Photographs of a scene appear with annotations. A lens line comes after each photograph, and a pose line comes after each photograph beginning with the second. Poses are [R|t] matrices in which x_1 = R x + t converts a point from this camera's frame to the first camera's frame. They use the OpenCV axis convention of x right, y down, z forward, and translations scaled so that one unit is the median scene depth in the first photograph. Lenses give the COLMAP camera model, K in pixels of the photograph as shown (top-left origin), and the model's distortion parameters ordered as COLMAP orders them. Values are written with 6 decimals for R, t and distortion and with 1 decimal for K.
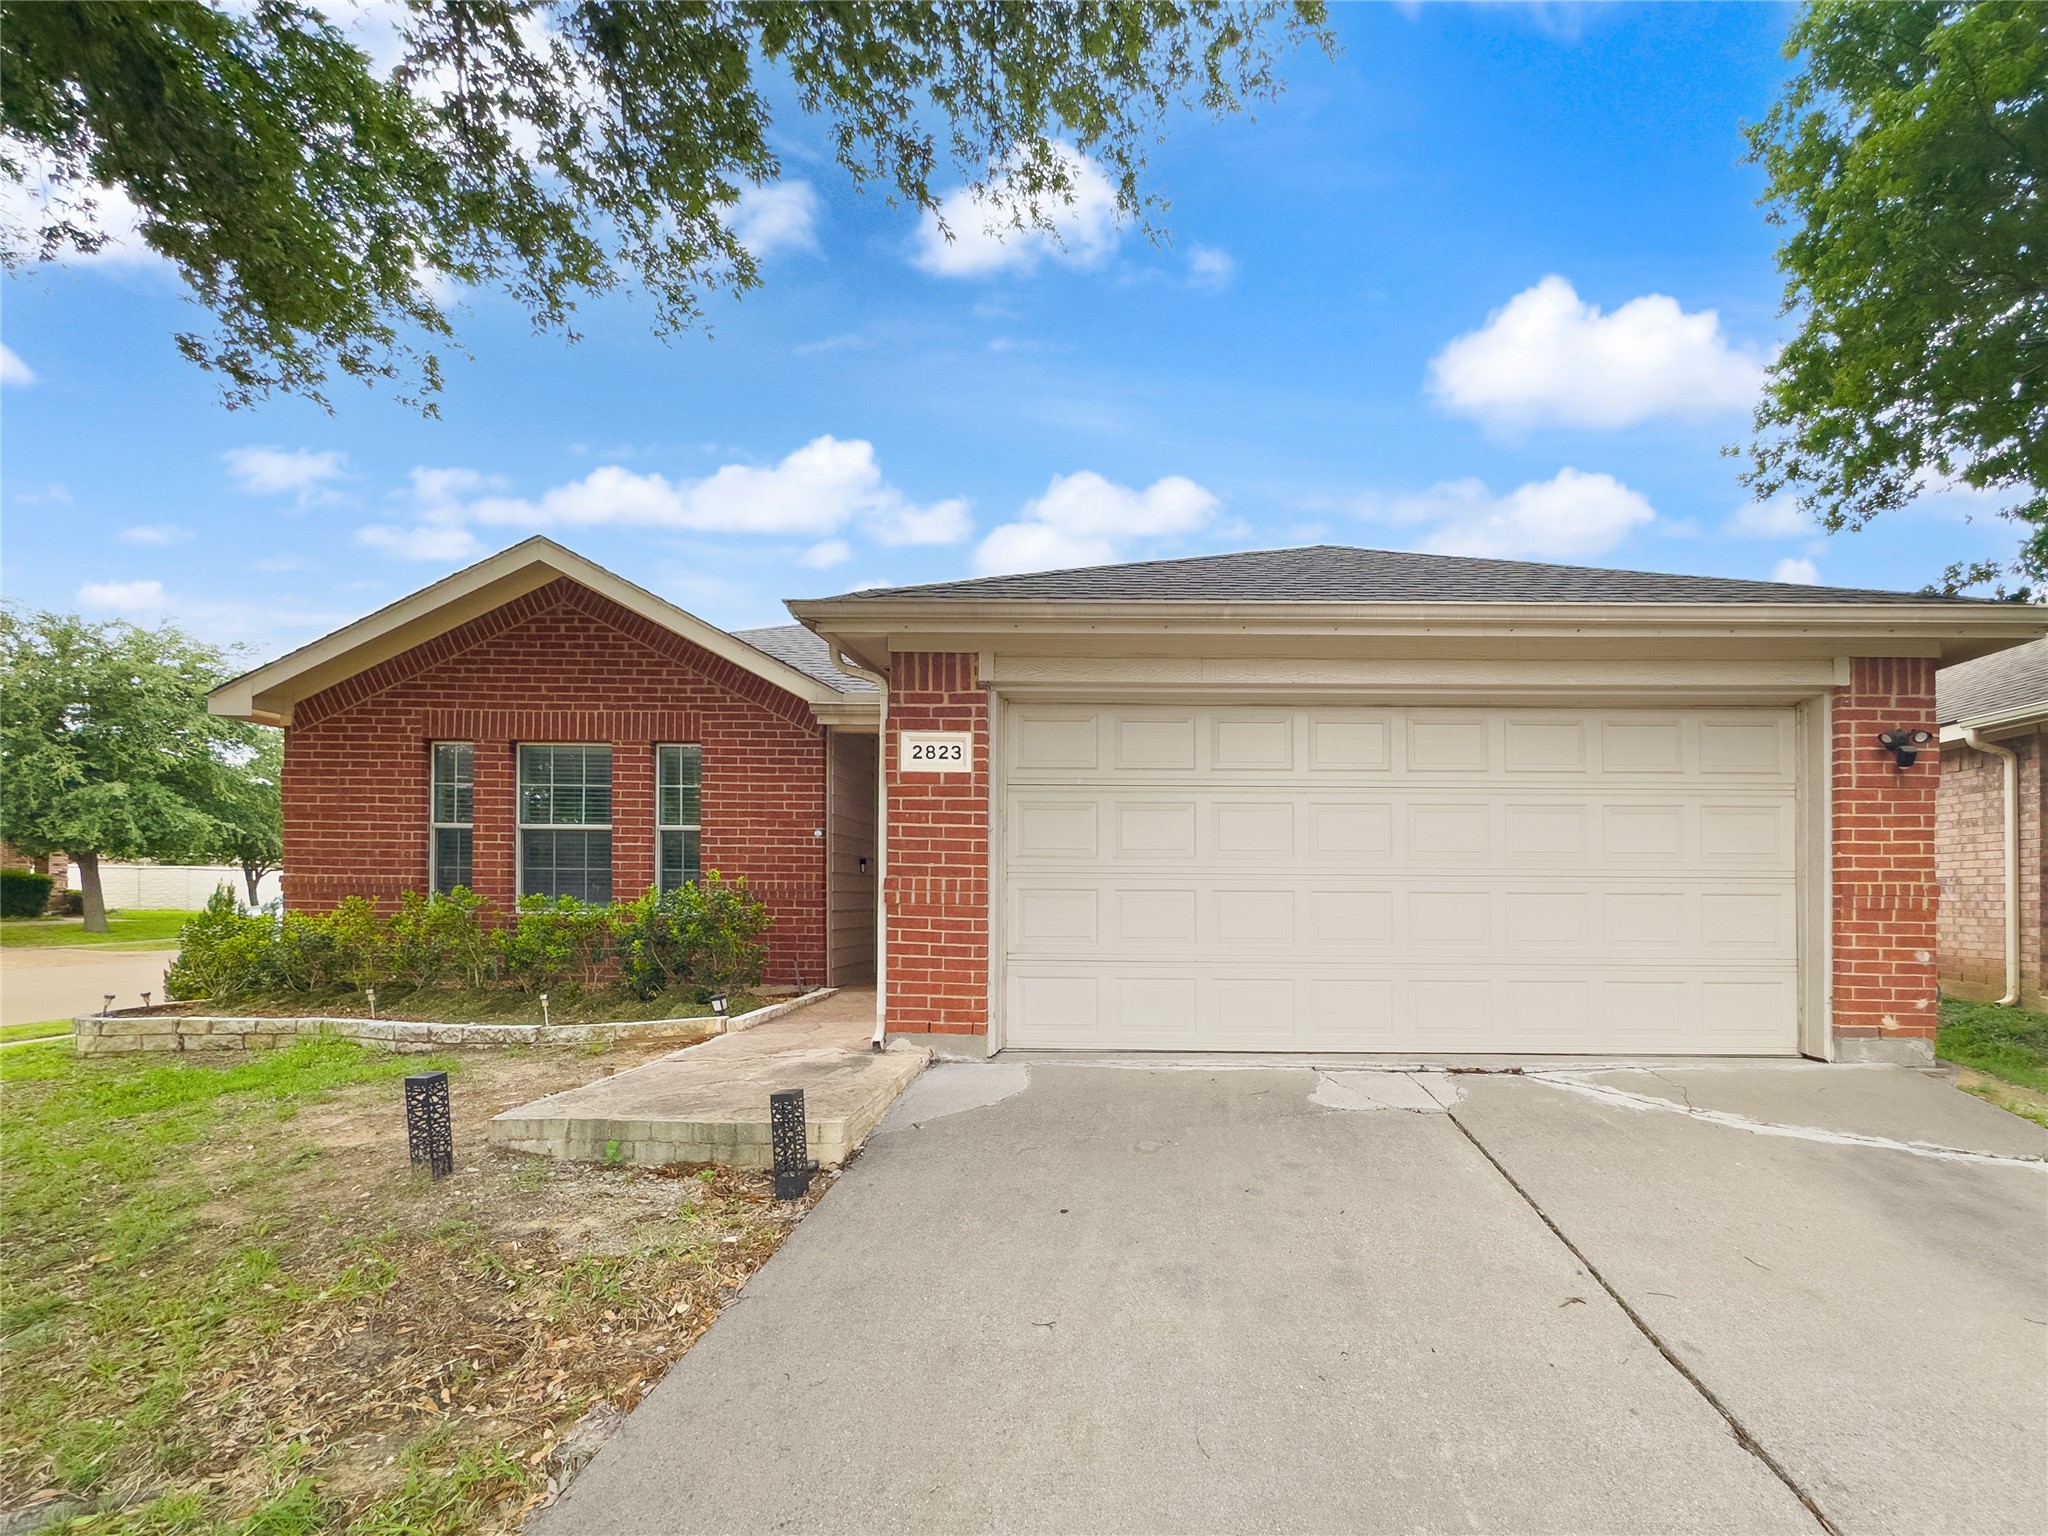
lens RADIAL K [[823.1, 0, 1024.3], [0, 823.1, 832.6], [0, 0, 1]] dist [-0.000438, -0.000375]
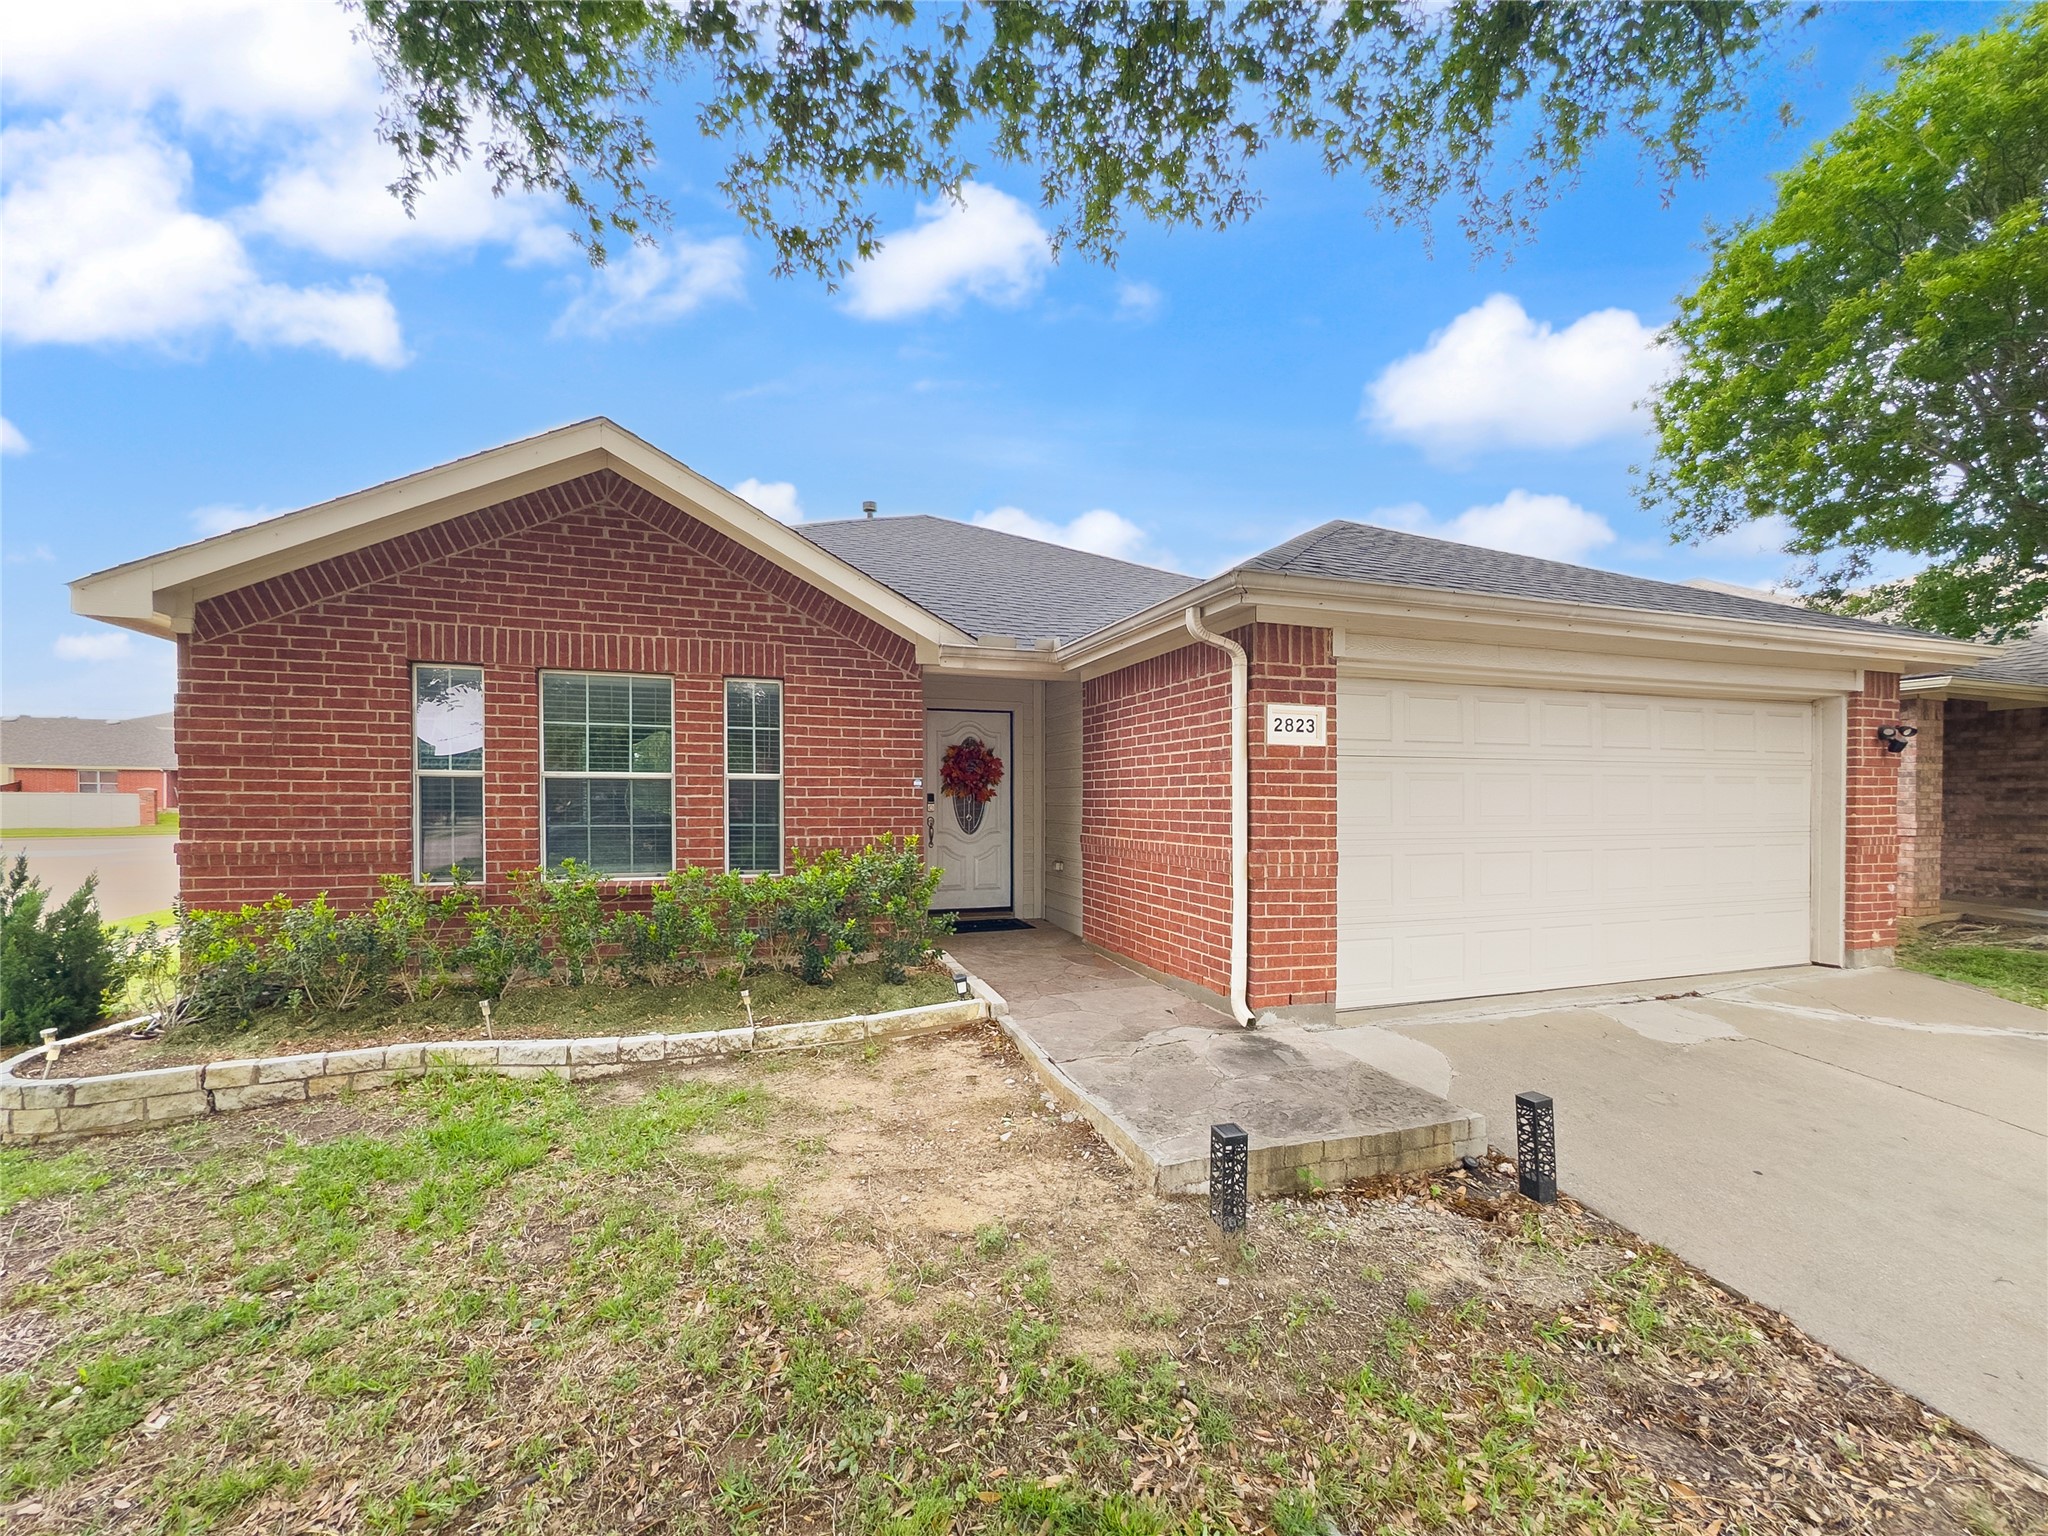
lens RADIAL K [[820.3, 0, 1024.0], [0, 820.3, 768.0], [0, 0, 1]] dist [-0.002450, 0.000302]
pose [[0.947127, 0.005176, 0.320816, -0.433586], [-0.012092, 0.999735, 0.019570, -0.035964], [-0.320630, -0.022414, 0.946939, 0.093198]]
